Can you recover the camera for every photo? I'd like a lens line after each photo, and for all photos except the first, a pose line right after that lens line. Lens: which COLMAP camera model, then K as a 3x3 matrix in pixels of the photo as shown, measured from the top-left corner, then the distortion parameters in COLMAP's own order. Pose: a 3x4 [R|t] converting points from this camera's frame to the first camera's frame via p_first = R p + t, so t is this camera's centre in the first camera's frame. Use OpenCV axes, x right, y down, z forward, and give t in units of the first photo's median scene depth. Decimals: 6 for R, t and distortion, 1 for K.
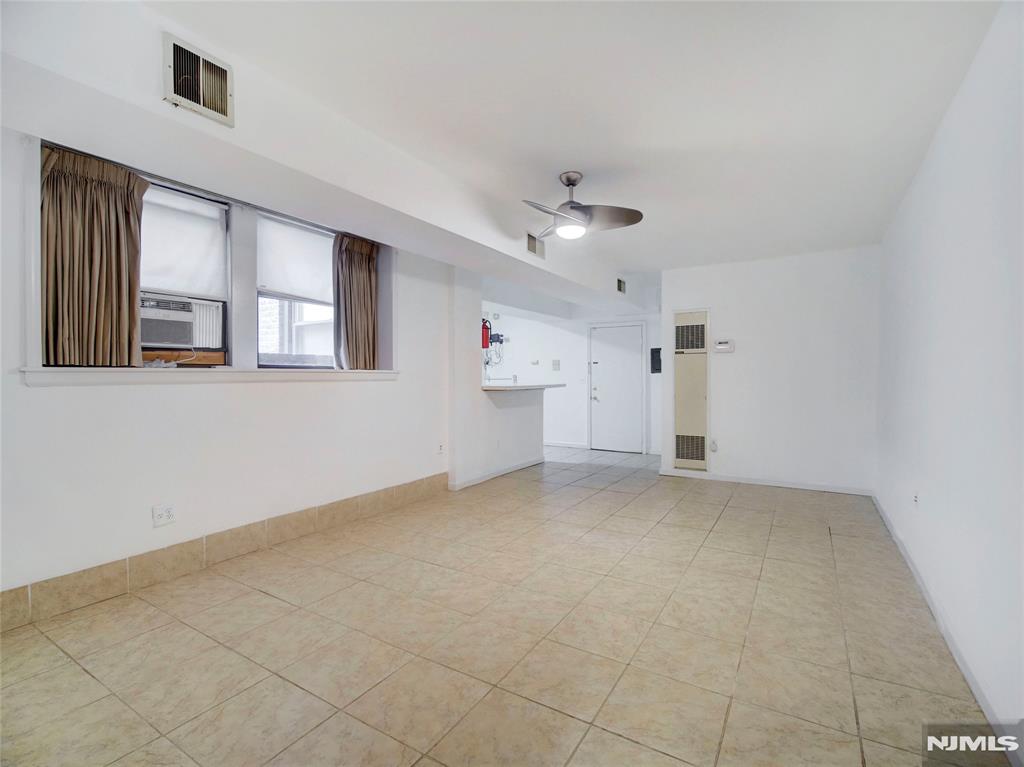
lens RADIAL K [[488.2, 0, 511.2], [0, 488.2, 378.5], [0, 0, 1]] dist [-0.016042, -0.000501]
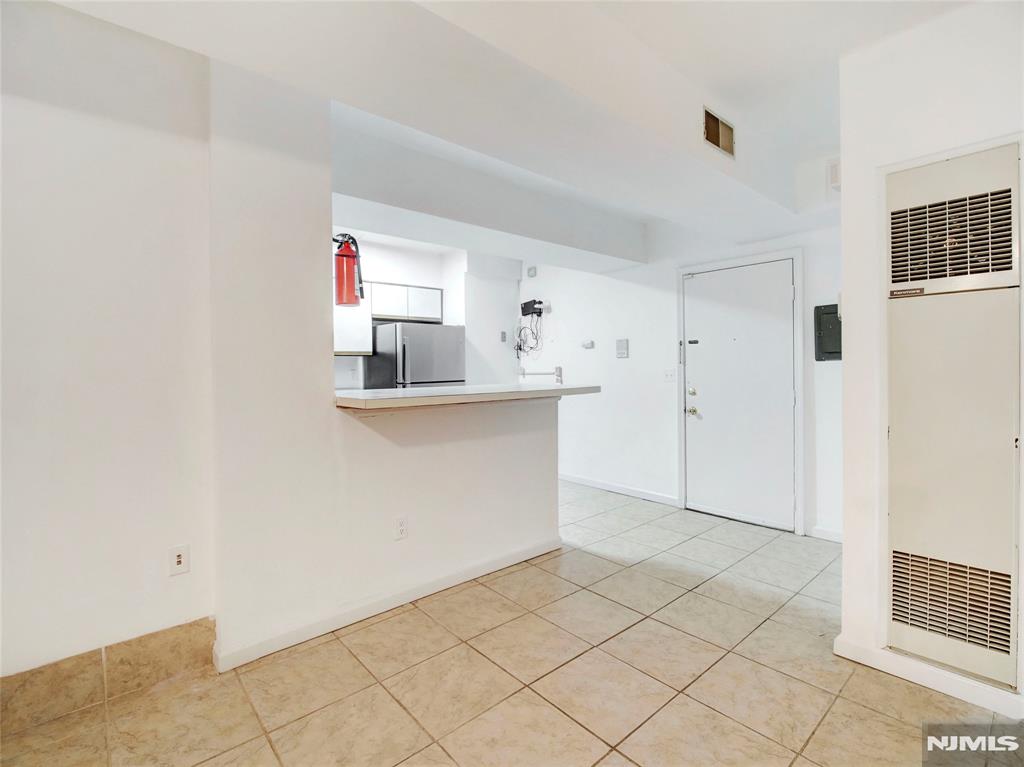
lens RADIAL K [[488.2, 0, 510.7], [0, 488.2, 369.8], [0, 0, 1]] dist [-0.016042, -0.000501]
pose [[0.955398, -0.007080, -0.295238, 0.189114], [0.006985, 0.999975, -0.001374, -0.004930], [0.295240, -0.000750, 0.955423, 0.614359]]
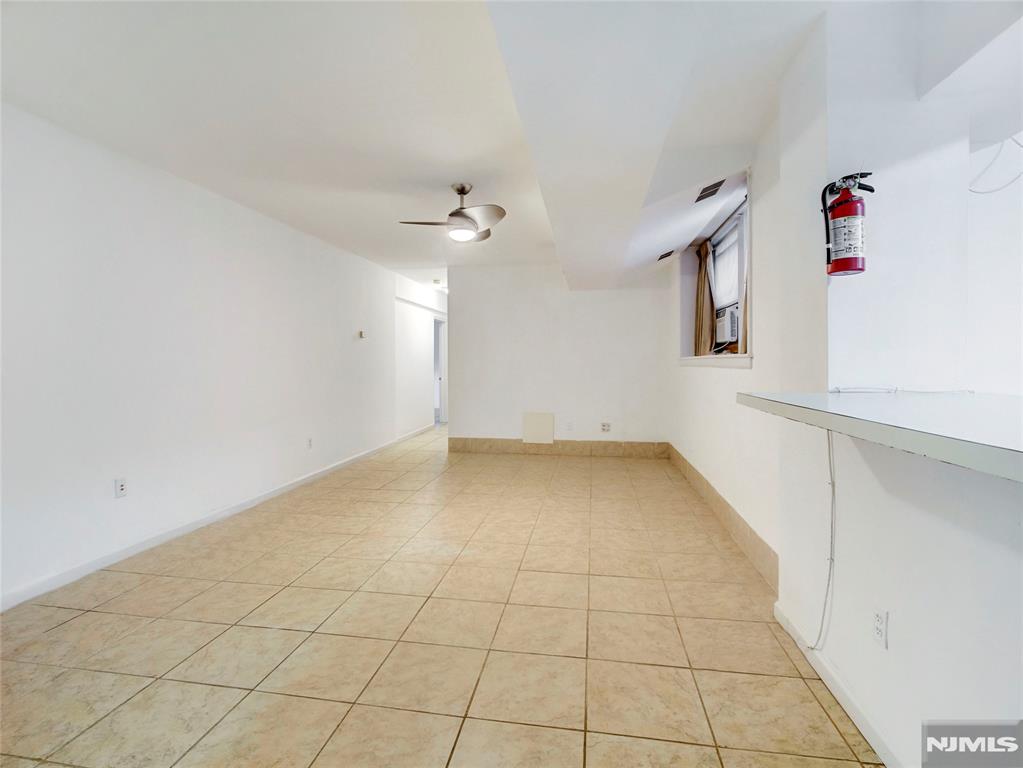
lens RADIAL K [[487.8, 0, 507.1], [0, 487.8, 379.2], [0, 0, 1]] dist [-0.016042, -0.000501]
pose [[-0.928980, 0.016473, -0.369763, 0.241170], [0.000392, 0.999052, 0.043522, -0.007650], [0.370130, 0.040286, -0.928106, 1.139112]]
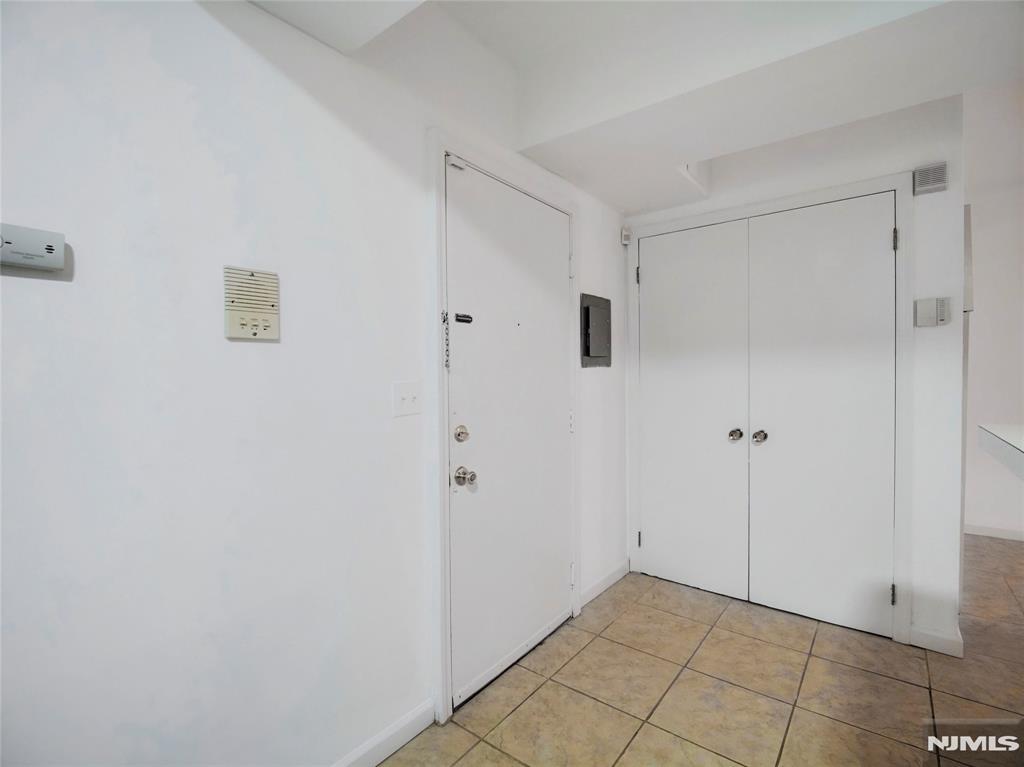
lens RADIAL K [[488.2, 0, 513.7], [0, 488.2, 373.9], [0, 0, 1]] dist [-0.016042, -0.000501]
pose [[0.107033, -0.003297, 0.994250, -0.064930], [0.007235, 0.999971, 0.002537, -0.009311], [-0.994229, 0.006922, 0.107054, 1.282991]]
